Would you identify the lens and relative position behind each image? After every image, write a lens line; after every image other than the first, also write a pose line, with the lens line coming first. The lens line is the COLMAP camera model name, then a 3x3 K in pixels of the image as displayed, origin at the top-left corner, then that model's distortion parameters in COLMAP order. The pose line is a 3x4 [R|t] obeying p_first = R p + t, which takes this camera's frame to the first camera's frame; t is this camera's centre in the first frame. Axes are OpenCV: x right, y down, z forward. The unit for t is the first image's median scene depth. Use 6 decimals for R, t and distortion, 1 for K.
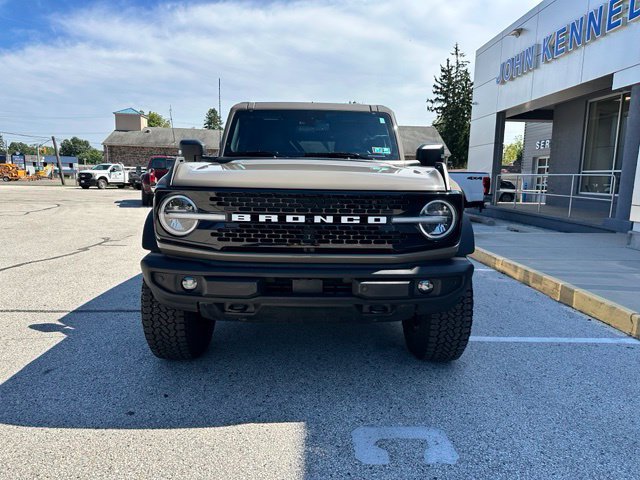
lens RADIAL K [[449.6, 0, 320.2], [0, 449.6, 244.3], [0, 0, 1]] dist [0.041295, -0.057191]
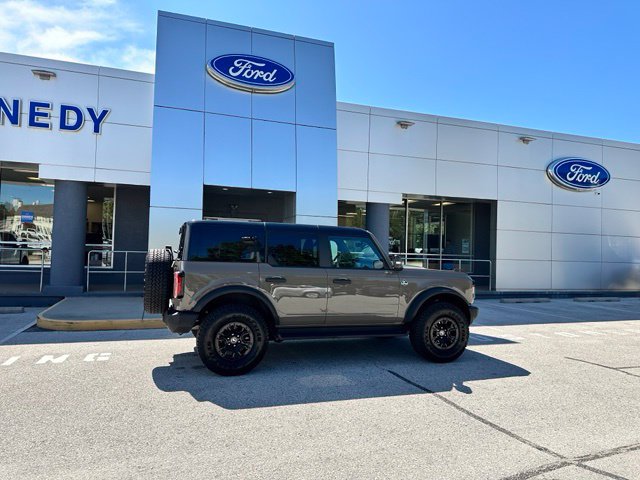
lens RADIAL K [[449.6, 0, 316.2], [0, 449.6, 243.6], [0, 0, 1]] dist [0.041295, -0.057191]
pose [[-0.298165, -0.007698, 0.954483, -1.595838], [0.106616, 0.993441, 0.041318, -0.334889], [-0.948541, 0.114082, -0.295389, 1.586969]]
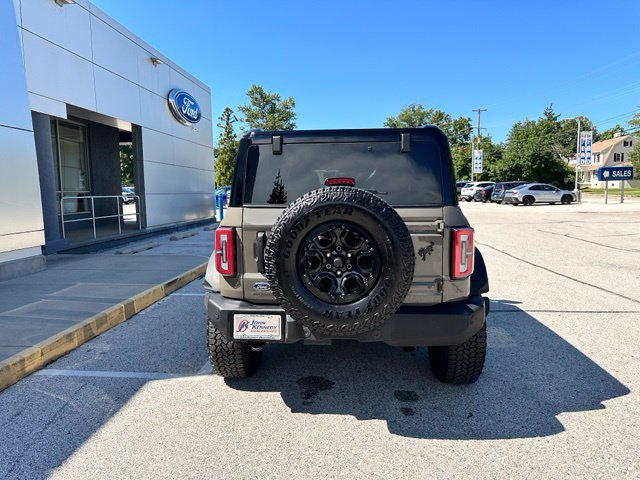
lens RADIAL K [[449.6, 0, 318.2], [0, 449.6, 240.6], [0, 0, 1]] dist [0.041295, -0.057191]
pose [[-0.994896, -0.019905, 0.098921, -0.063342], [0.005733, 0.967618, 0.252355, -0.395419], [-0.100741, 0.251634, -0.962565, 2.271224]]
